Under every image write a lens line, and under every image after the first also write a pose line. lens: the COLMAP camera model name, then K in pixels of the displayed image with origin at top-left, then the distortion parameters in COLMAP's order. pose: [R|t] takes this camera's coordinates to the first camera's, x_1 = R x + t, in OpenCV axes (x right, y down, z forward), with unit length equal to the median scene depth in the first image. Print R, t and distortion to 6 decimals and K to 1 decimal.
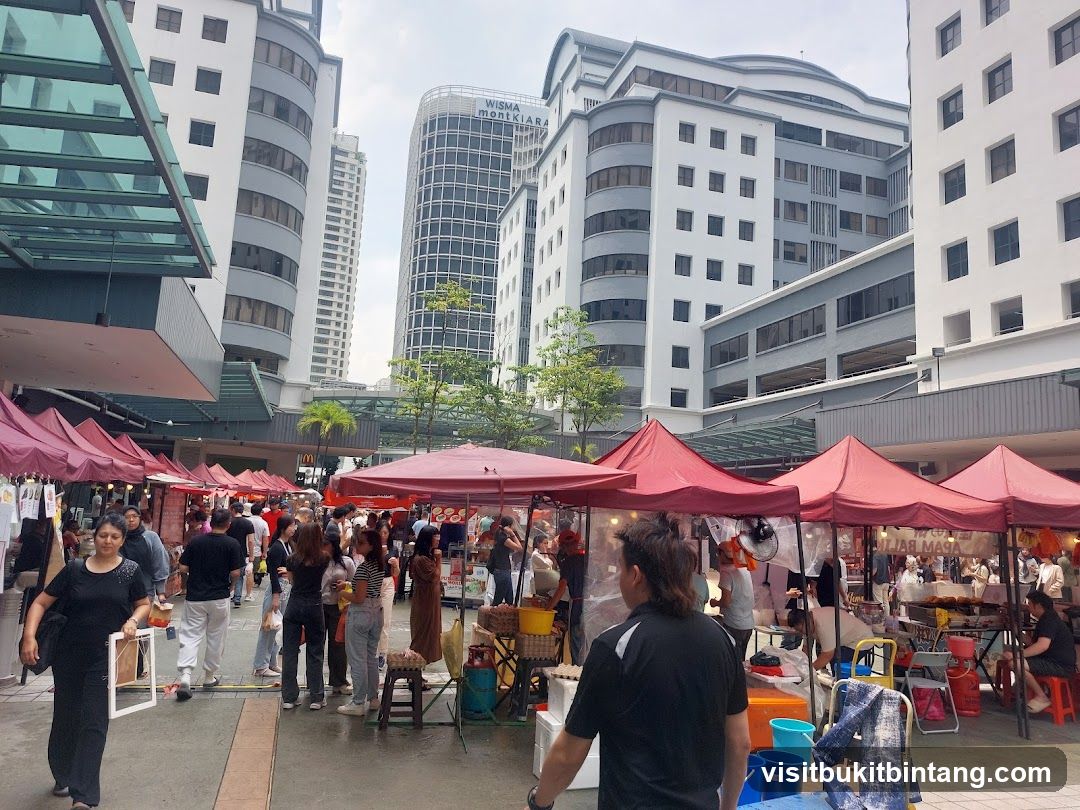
lens RADIAL K [[788.1, 0, 549.4], [0, 788.1, 376.6], [0, 0, 1]] dist [0.091848, -0.086219]
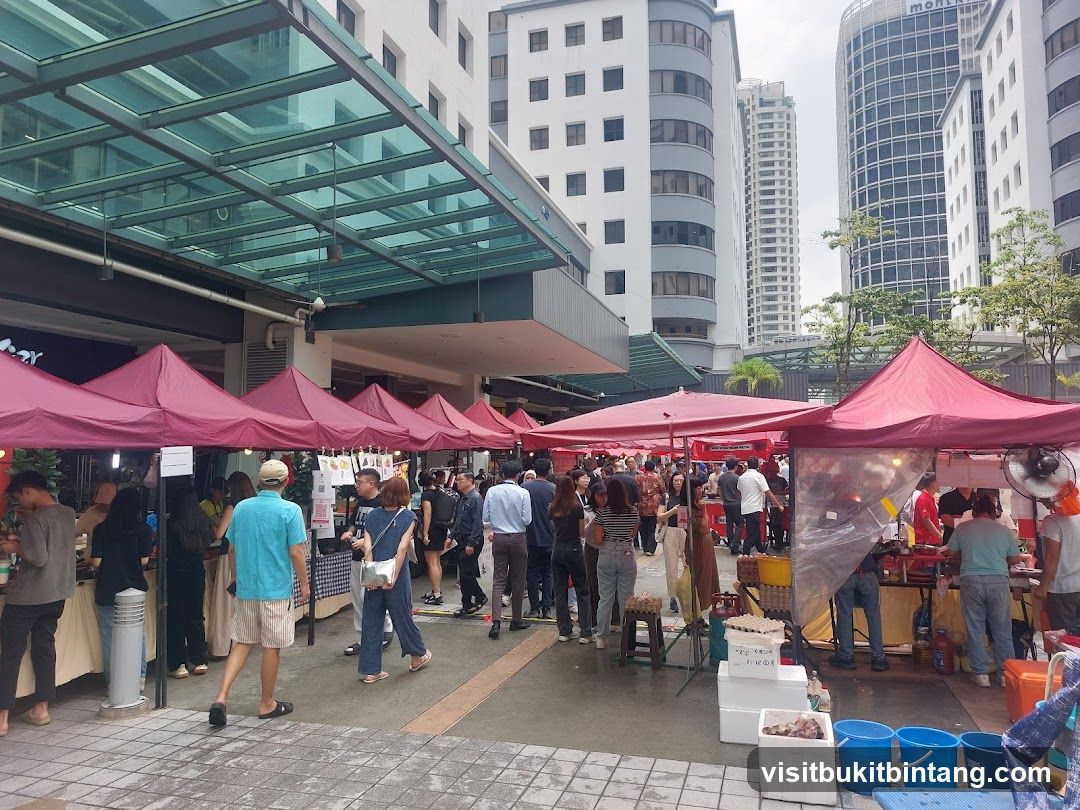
lens RADIAL K [[788.1, 0, 549.4], [0, 788.1, 376.6], [0, 0, 1]] dist [0.091848, -0.086219]
pose [[0.830119, -0.113163, -0.545982, 0.042137], [0.142205, 0.989775, 0.011065, 0.004889], [0.539147, -0.086827, 0.837724, 0.013371]]
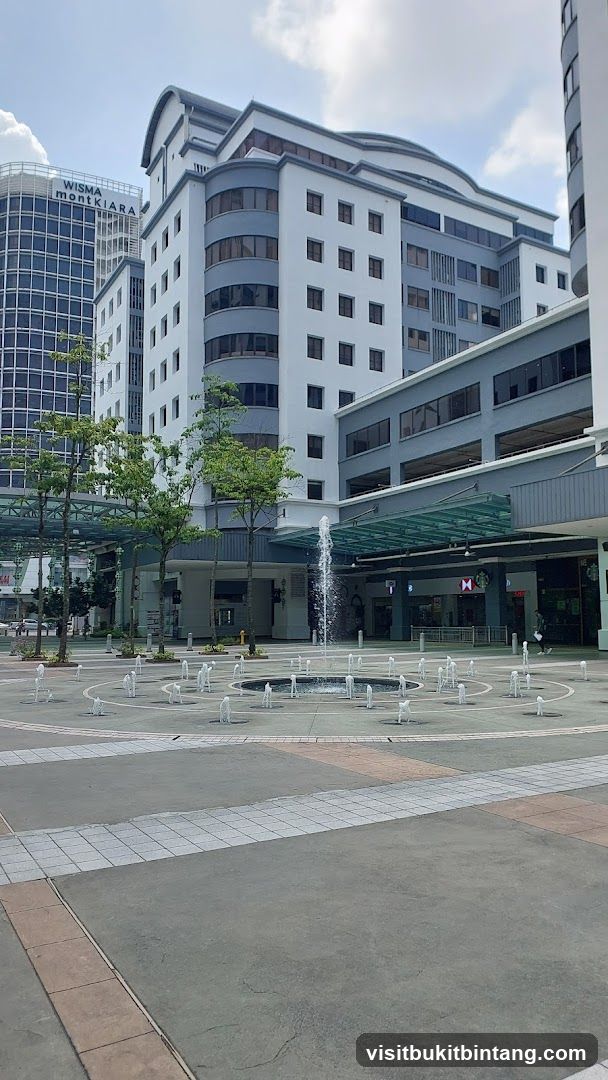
lens RADIAL K [[754.1, 0, 304.0], [0, 754.1, 540.0], [0, 0, 1]] dist [0.064119, -0.113365]
pose [[0.972443, -0.037441, 0.230113, -0.056818], [0.021873, 0.997319, 0.069834, 0.022644], [-0.232111, -0.062877, 0.970655, 0.118048]]
